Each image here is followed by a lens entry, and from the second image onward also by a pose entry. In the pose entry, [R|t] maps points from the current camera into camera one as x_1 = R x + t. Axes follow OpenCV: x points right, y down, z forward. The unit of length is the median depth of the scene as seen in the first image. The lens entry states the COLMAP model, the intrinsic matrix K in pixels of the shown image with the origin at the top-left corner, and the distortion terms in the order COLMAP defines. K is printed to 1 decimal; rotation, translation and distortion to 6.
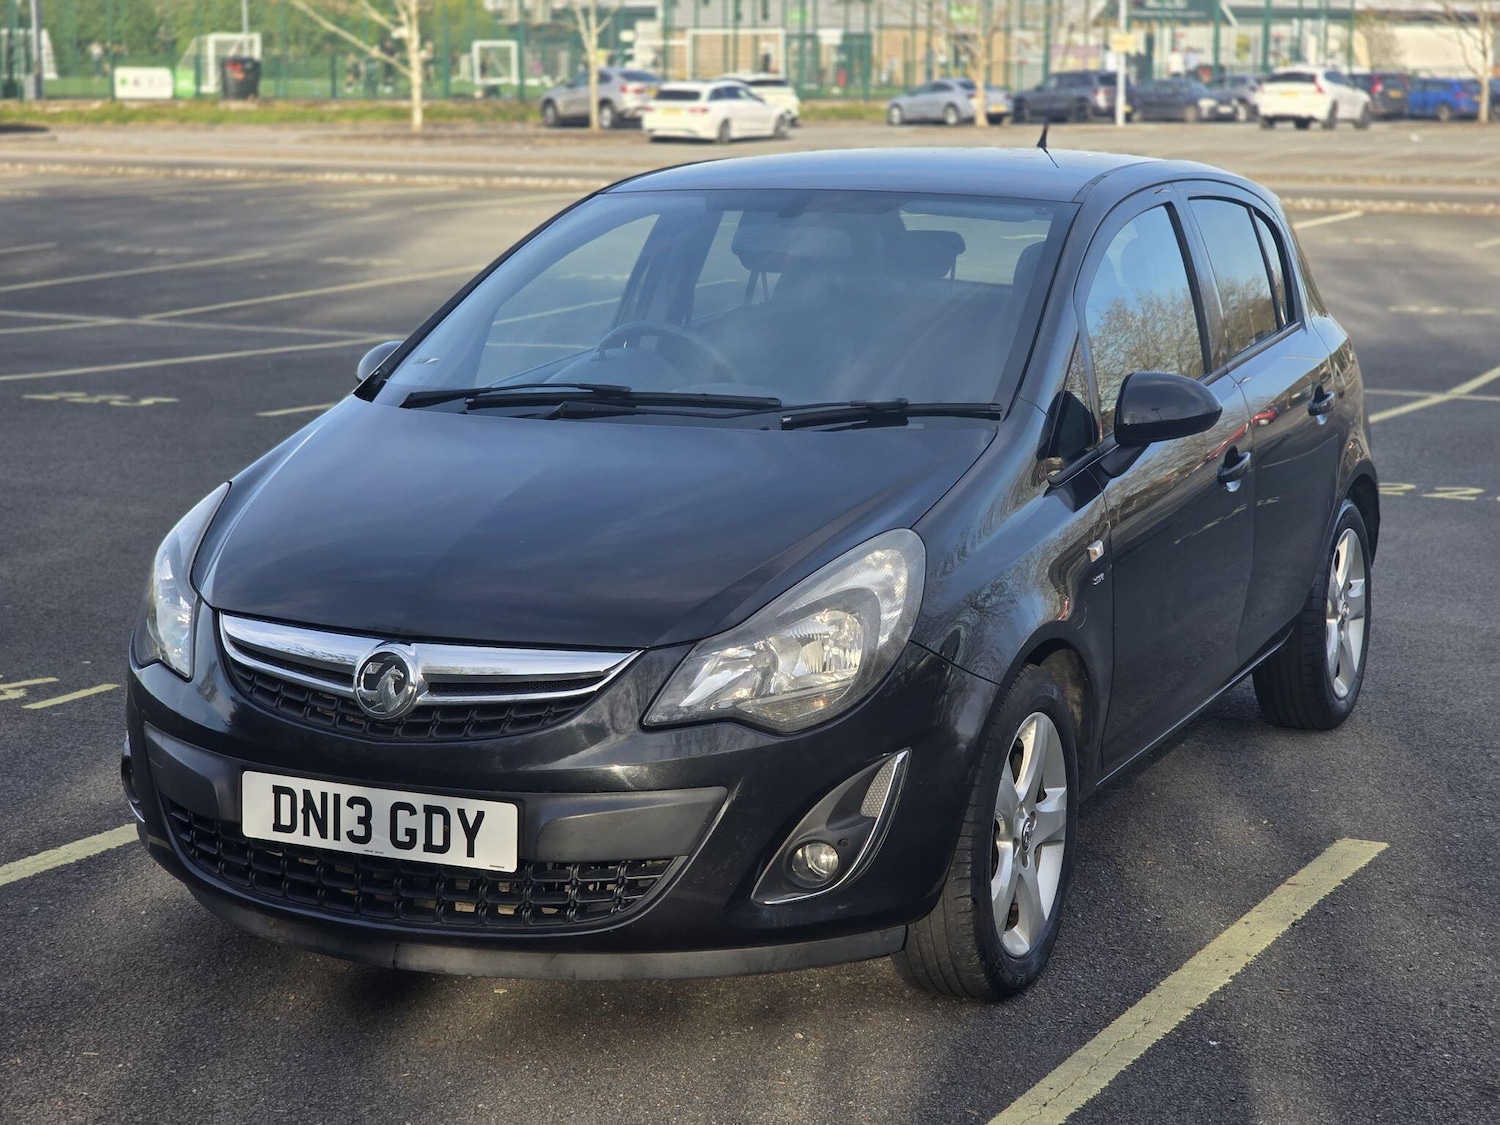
lens RADIAL K [[3001.8, 0, 747.8], [0, 3001.8, 585.4], [0, 0, 1]] dist [-0.003505, 0.247181]
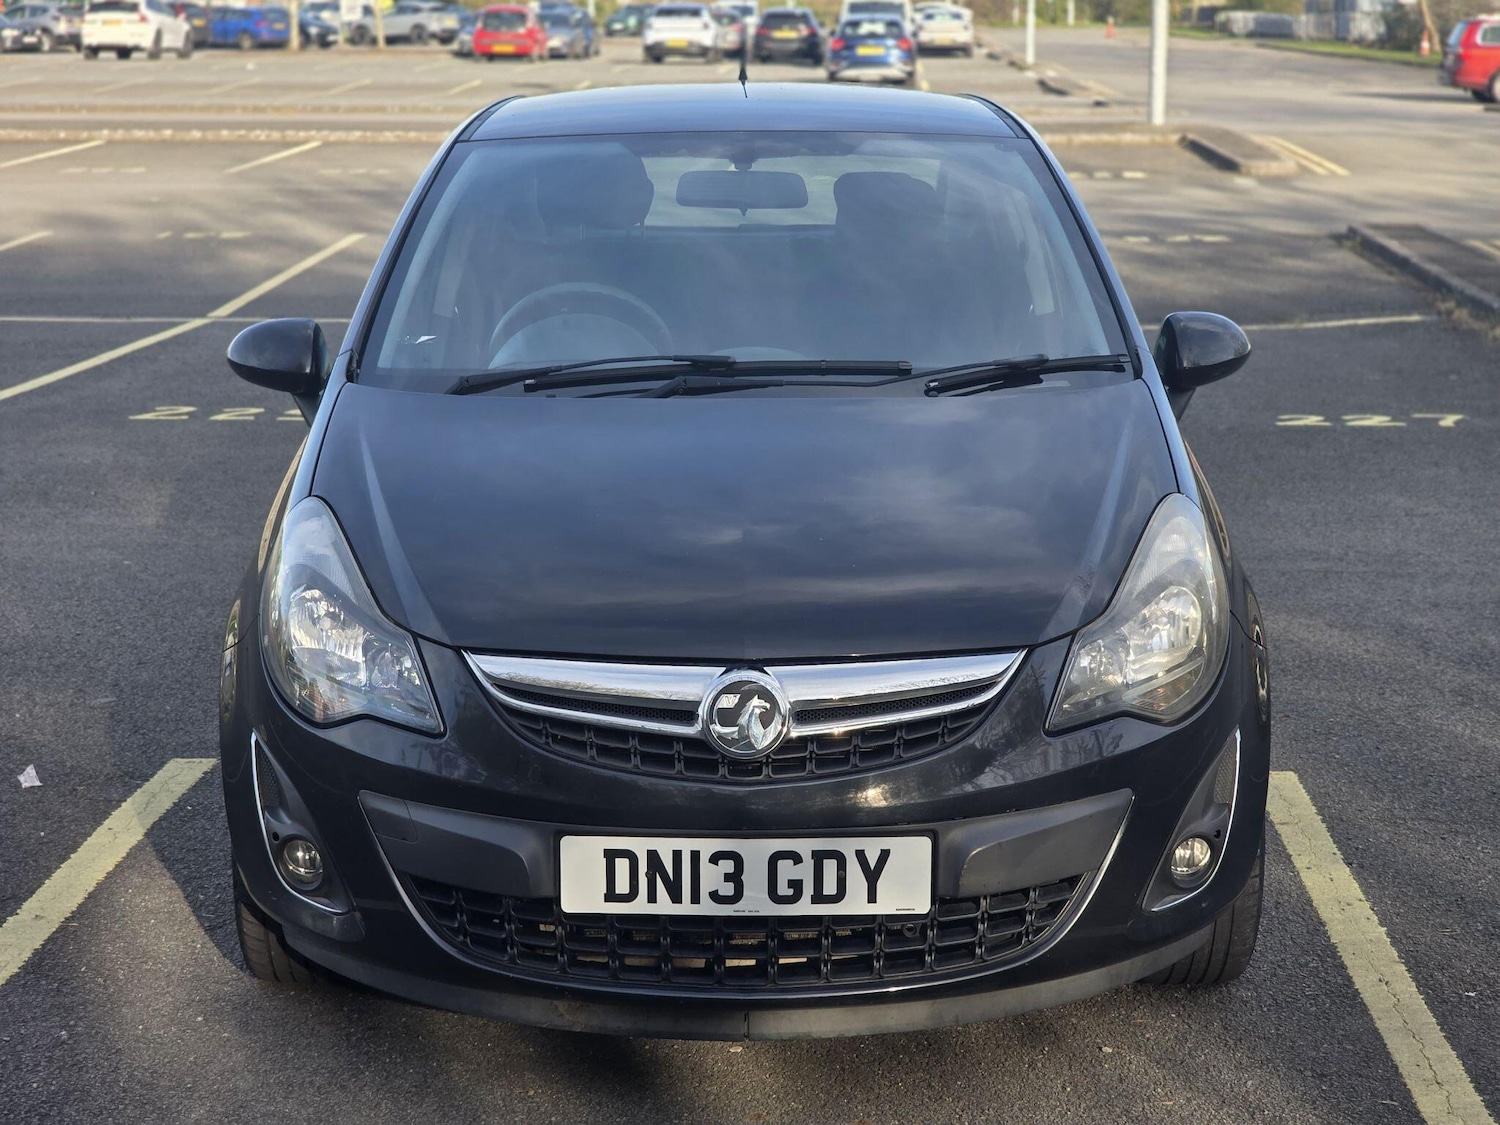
lens RADIAL K [[3001.8, 0, 747.8], [0, 3001.8, 585.4], [0, 0, 1]] dist [-0.003505, 0.247181]
pose [[0.909536, -0.085958, 0.406639, -0.381624], [0.076553, 0.996288, 0.039373, -0.031568], [-0.408513, -0.004681, 0.912740, 0.173459]]
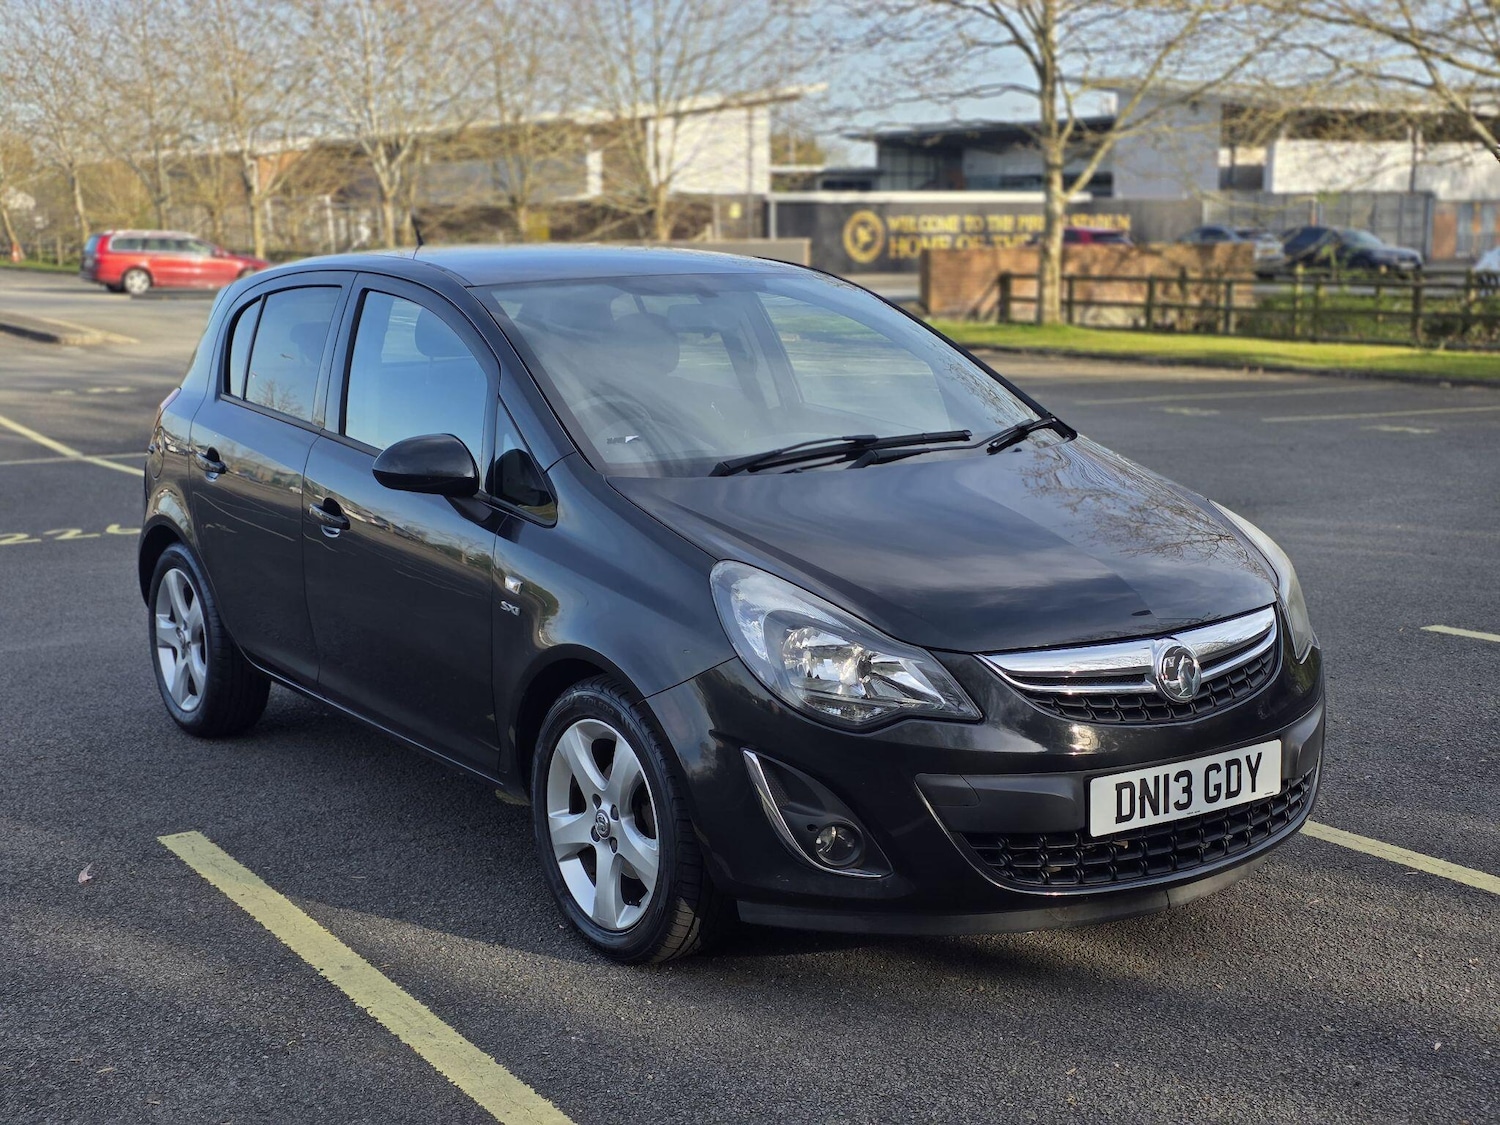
lens RADIAL K [[2080.4, 0, 784.9], [0, 2080.4, 563.6], [0, 0, 1]] dist [0.185633, -0.547748]
pose [[0.492854, -0.150195, 0.857051, -0.739313], [0.159456, 0.983899, 0.080728, -0.083369], [-0.855376, 0.096875, 0.508868, 0.575821]]
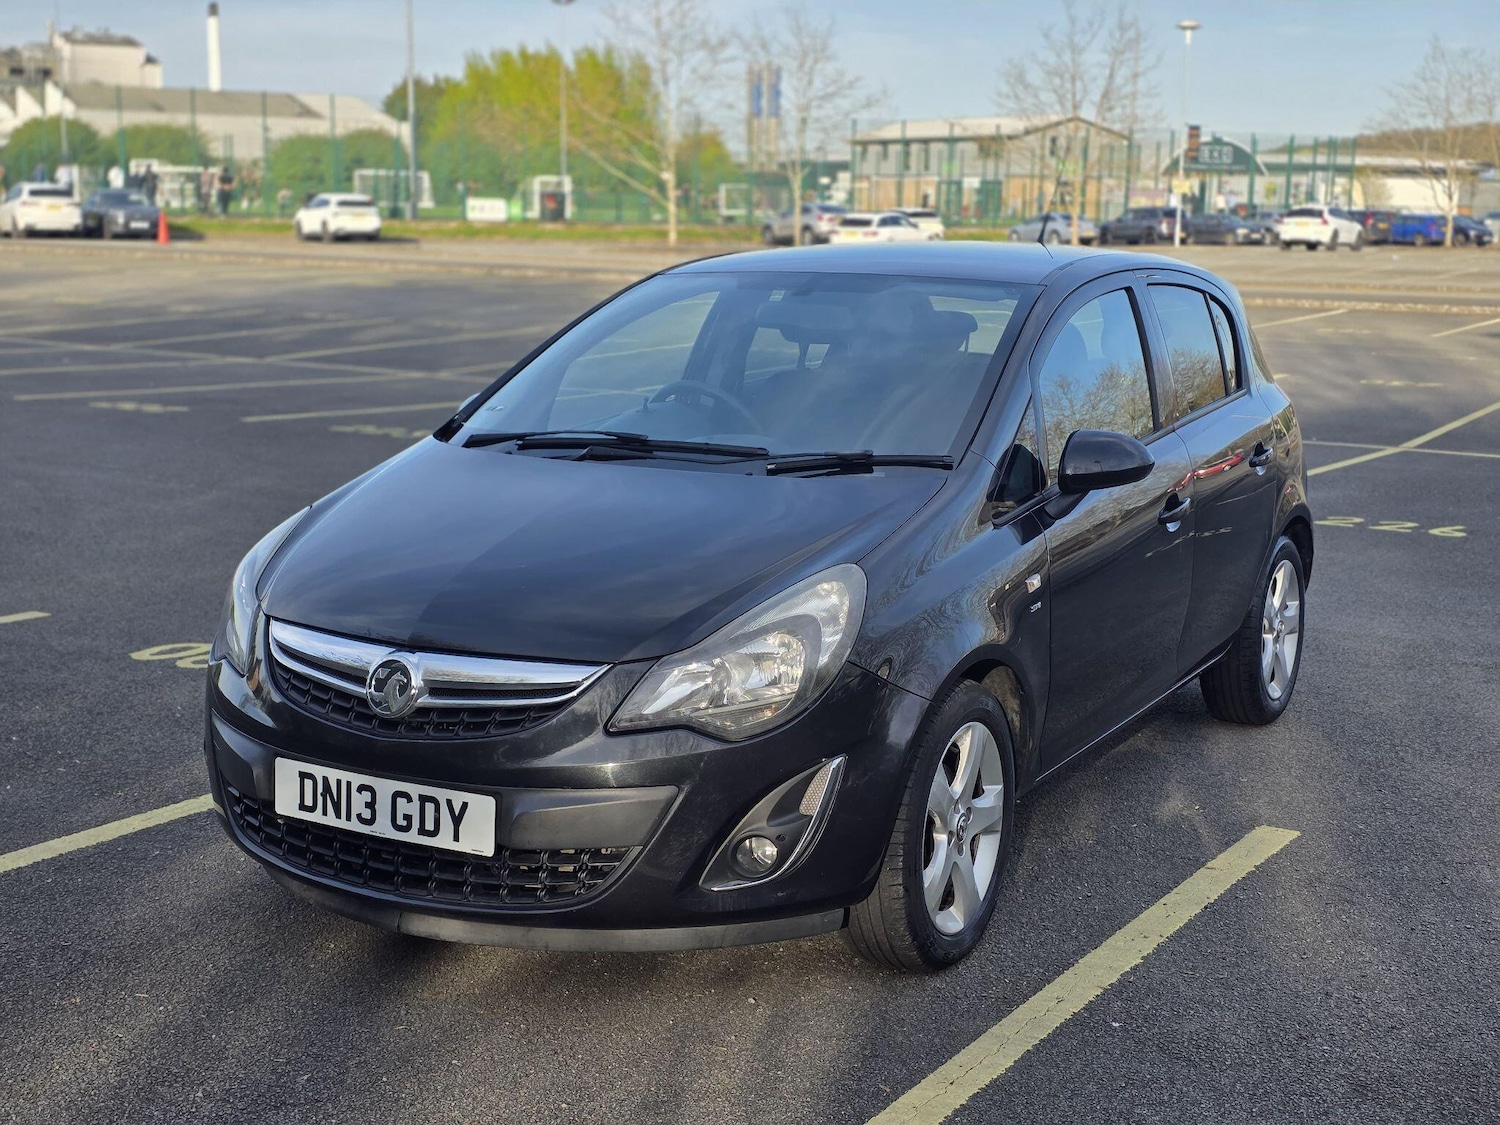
lens RADIAL K [[2082.9, 0, 747.8], [0, 2082.9, 534.2], [0, 0, 1]] dist [0.197331, -0.623578]
pose [[0.996522, 0.024078, -0.079777, 0.064689], [-0.025299, 0.999577, -0.014325, -0.014832], [0.079398, 0.016294, 0.996710, 0.166006]]
